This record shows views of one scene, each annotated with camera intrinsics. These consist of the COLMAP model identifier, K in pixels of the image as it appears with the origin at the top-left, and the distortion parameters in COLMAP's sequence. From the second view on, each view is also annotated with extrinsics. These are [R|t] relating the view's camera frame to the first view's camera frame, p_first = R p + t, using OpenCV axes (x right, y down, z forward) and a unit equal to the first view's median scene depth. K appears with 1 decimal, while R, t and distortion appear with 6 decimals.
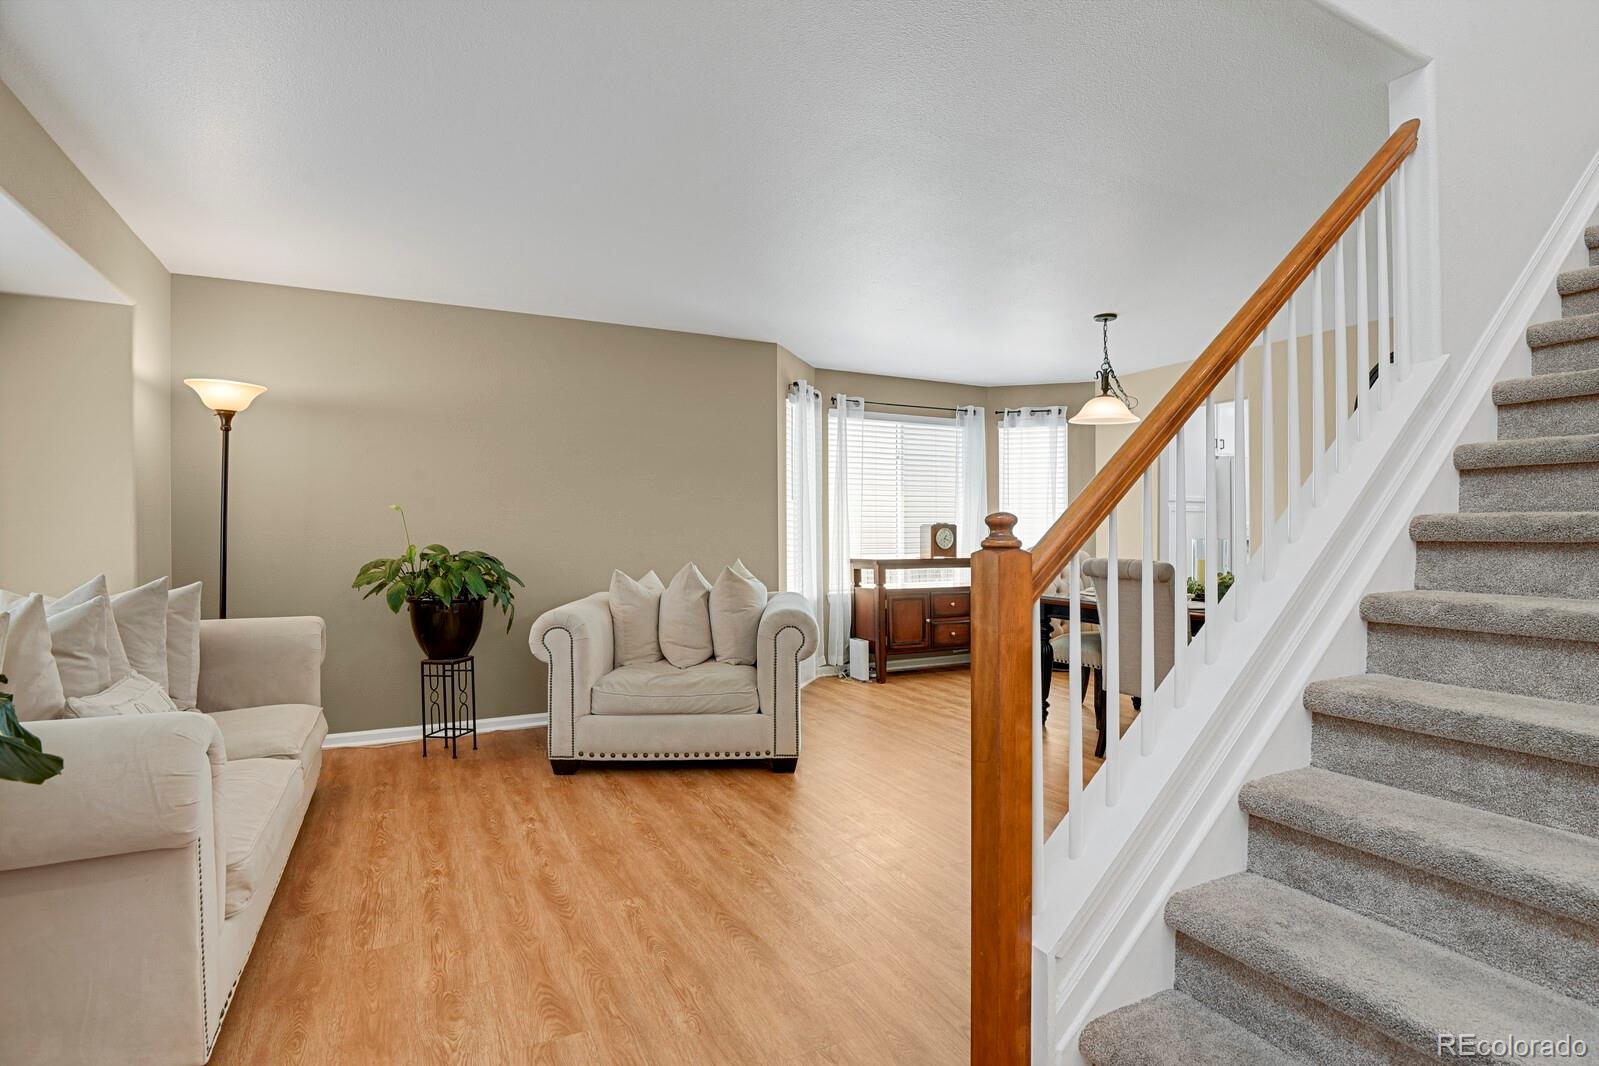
lens RADIAL K [[779.9, 0, 802.6], [0, 779.9, 539.1], [0, 0, 1]] dist [-0.021669, -0.006251]
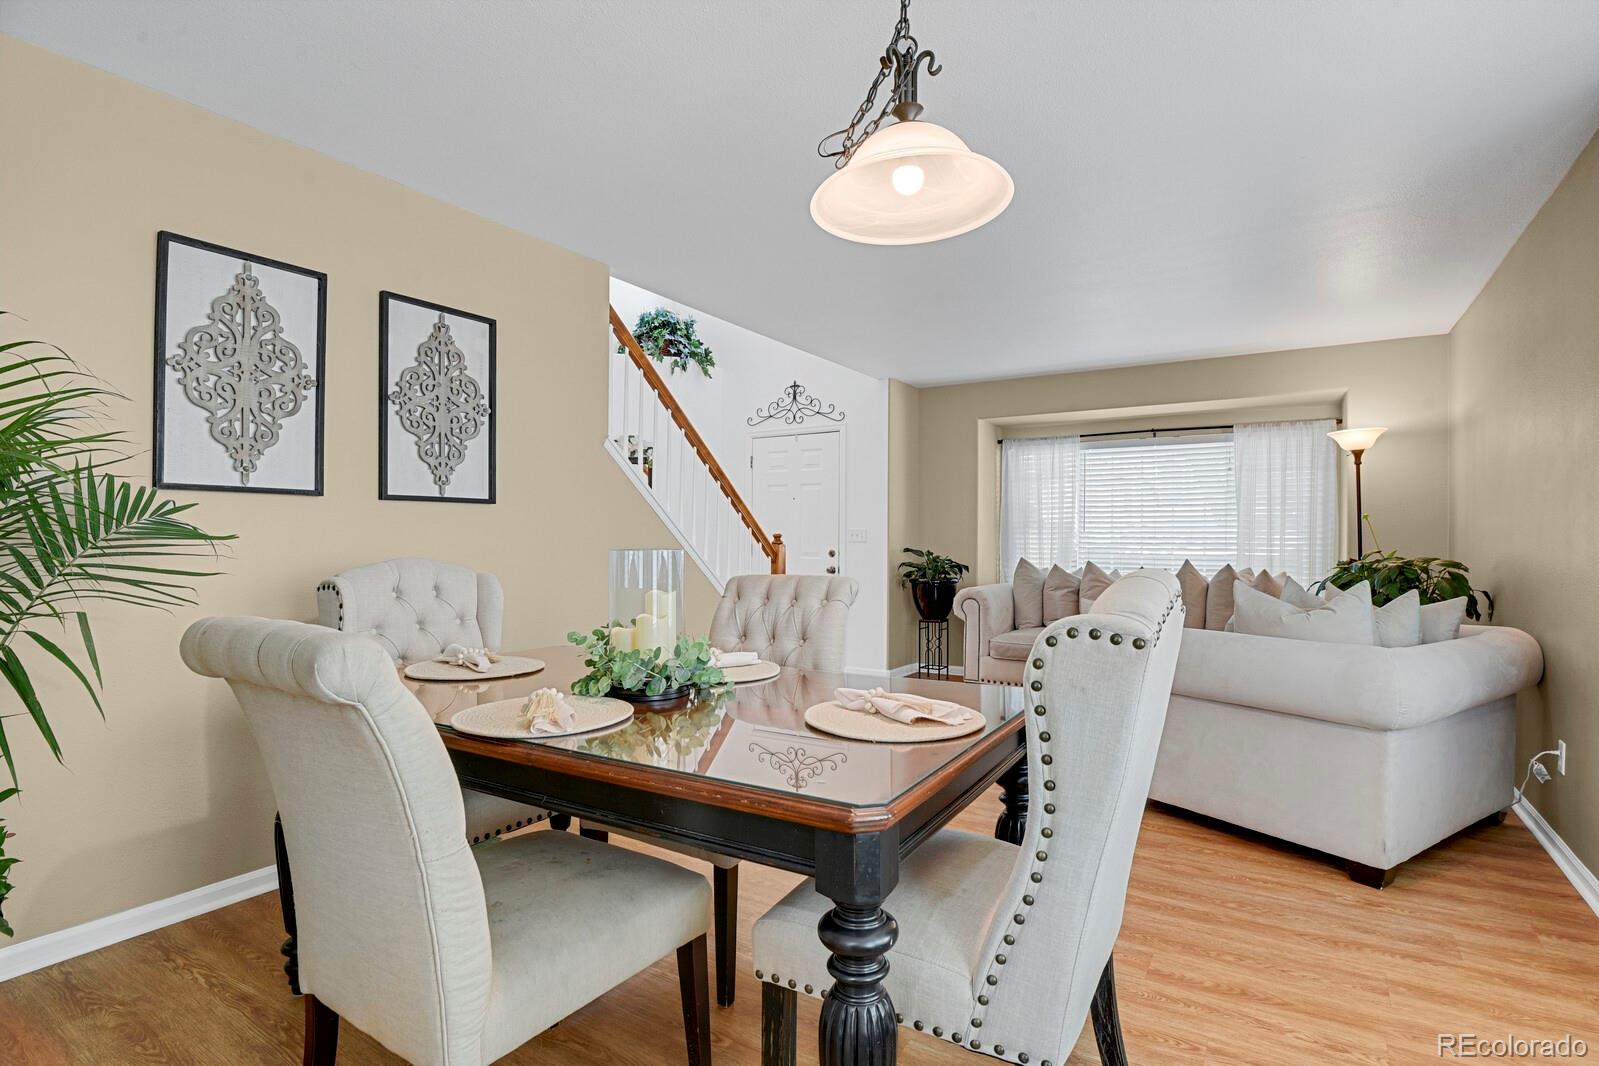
lens RADIAL K [[791.7, 0, 800.5], [0, 791.7, 540.2], [0, 0, 1]] dist [-0.018297, -0.007522]
pose [[-0.862875, -0.000455, -0.505417, 0.690364], [-0.005279, 0.999953, 0.008112, -0.010319], [0.505389, 0.009668, -0.862837, 1.458301]]
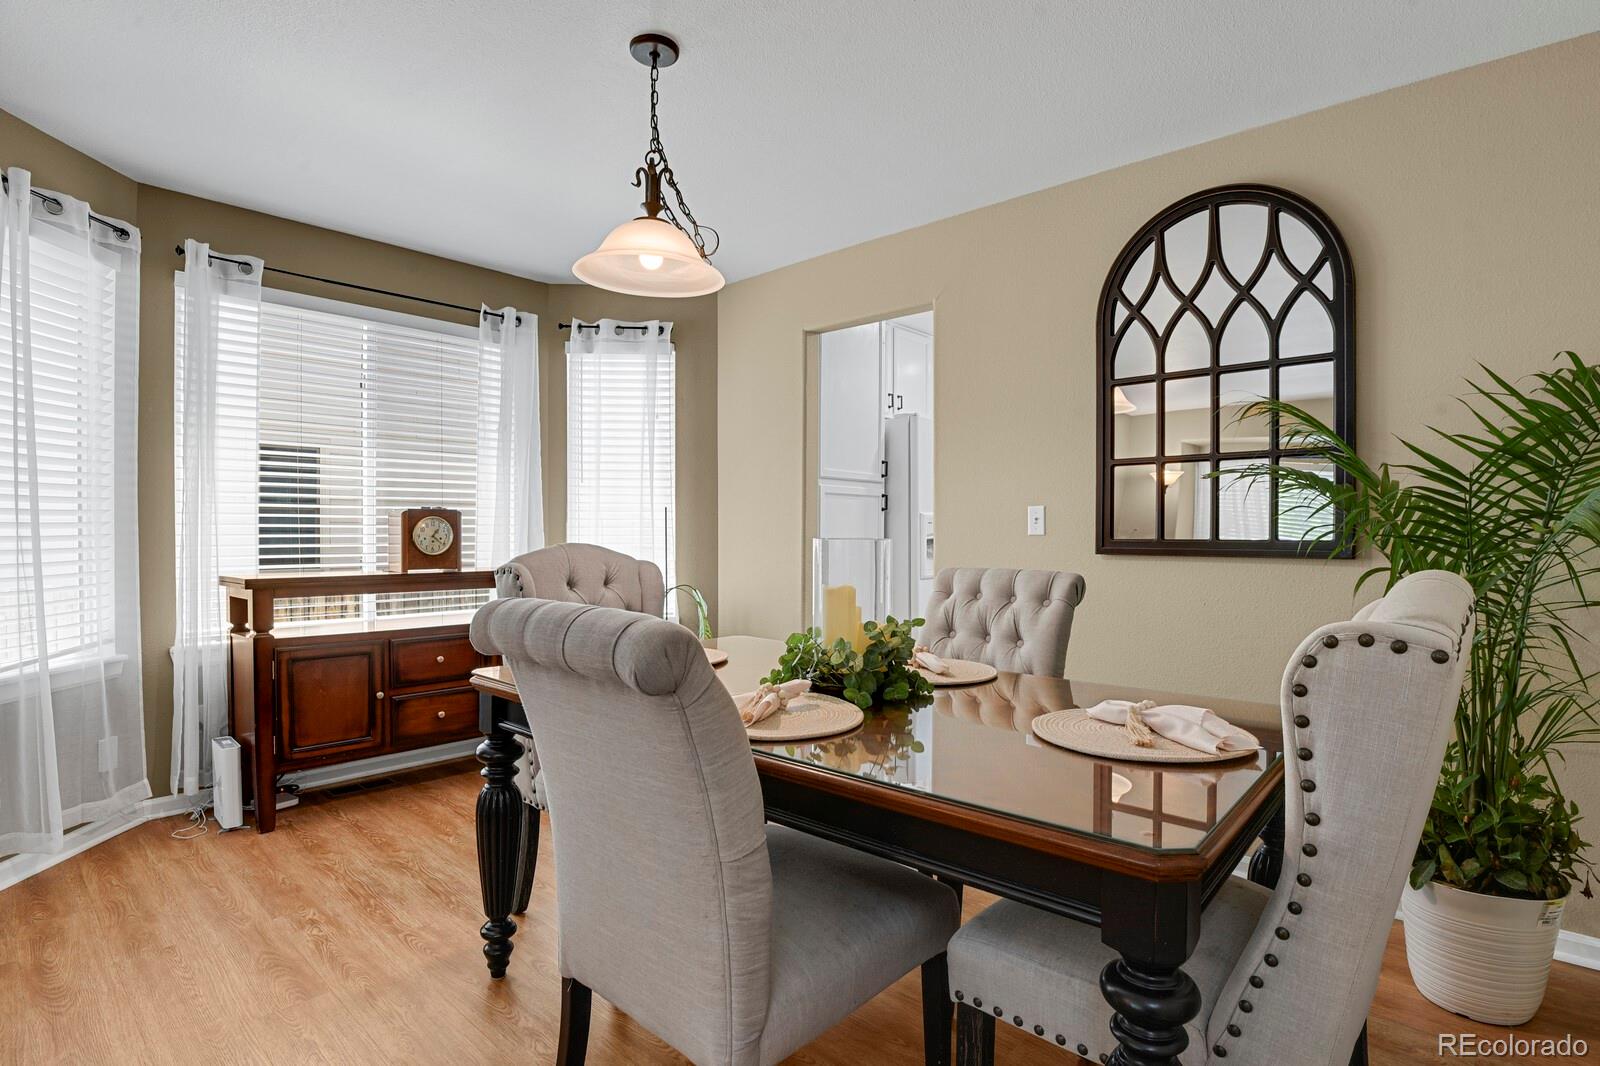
lens RADIAL K [[792.2, 0, 801.0], [0, 792.2, 540.2], [0, 0, 1]] dist [-0.018297, -0.007522]
pose [[0.936365, -0.000659, 0.351027, 0.352351], [-0.001554, 0.999981, 0.006022, -0.002113], [-0.351024, -0.006184, 0.936346, 0.612395]]
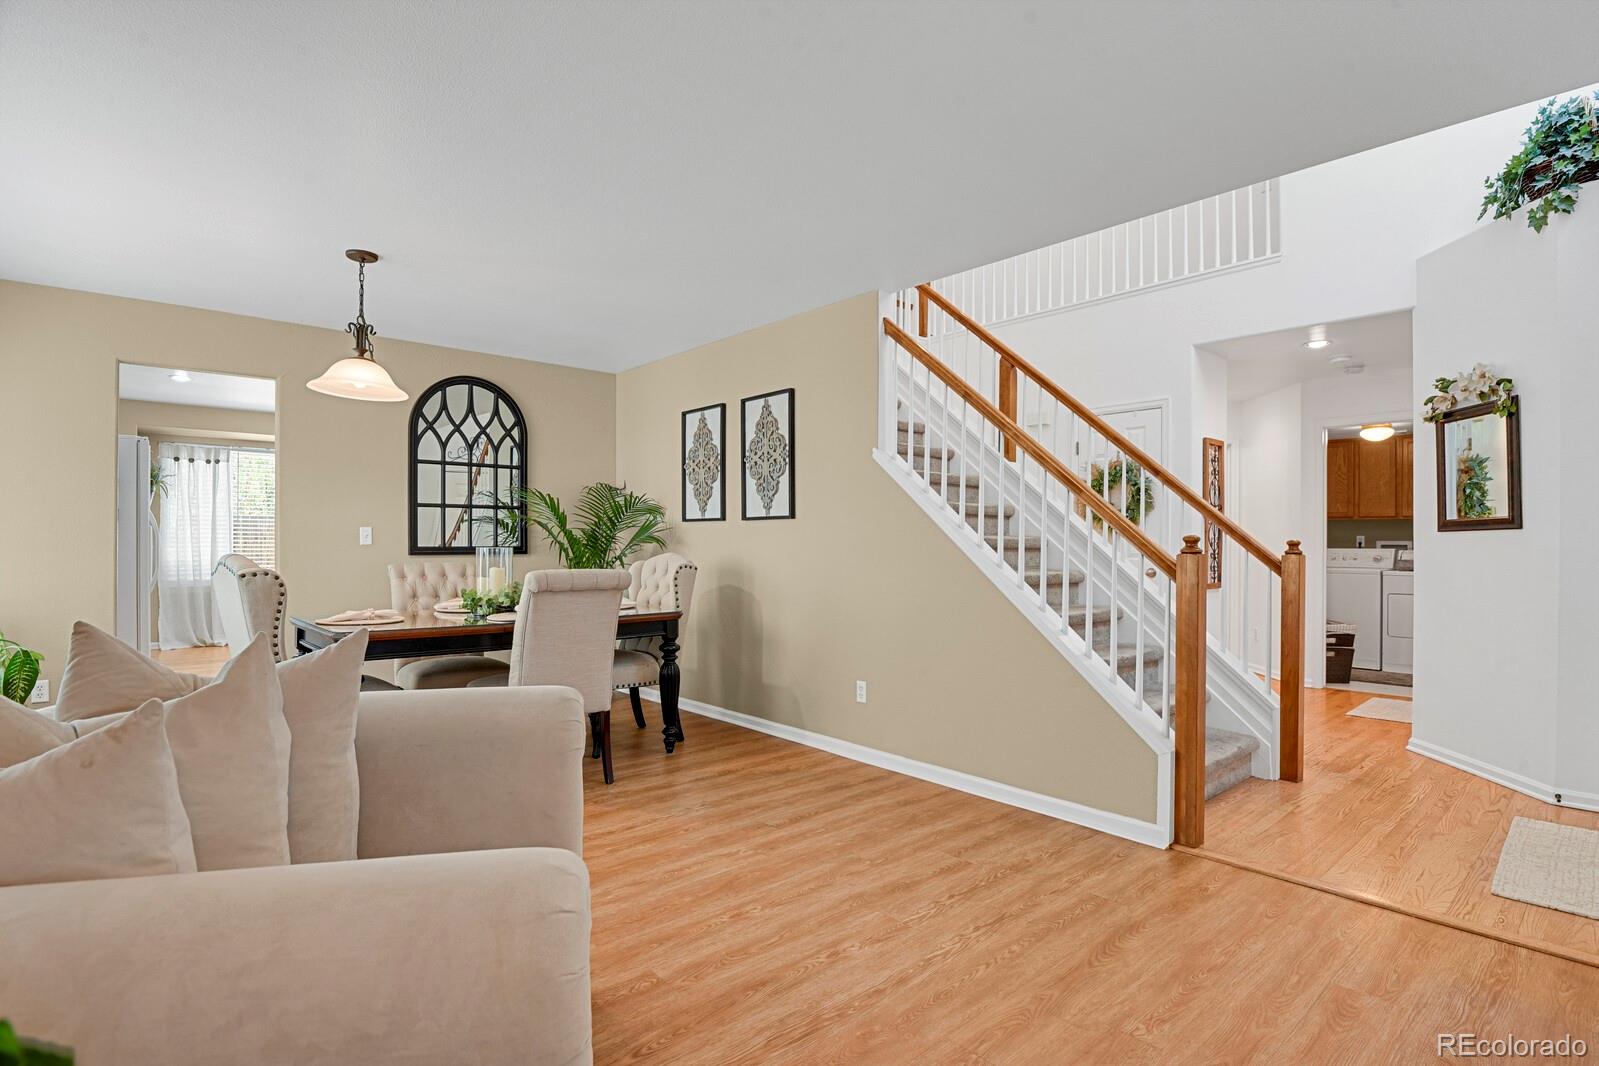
lens RADIAL K [[779.9, 0, 802.6], [0, 779.9, 539.1], [0, 0, 1]] dist [-0.021669, -0.006251]
pose [[-0.248845, 0.002604, 0.968540, -0.509009], [0.002659, 0.999994, -0.002005, -0.007724], [-0.968540, 0.002077, -0.248851, 0.879894]]
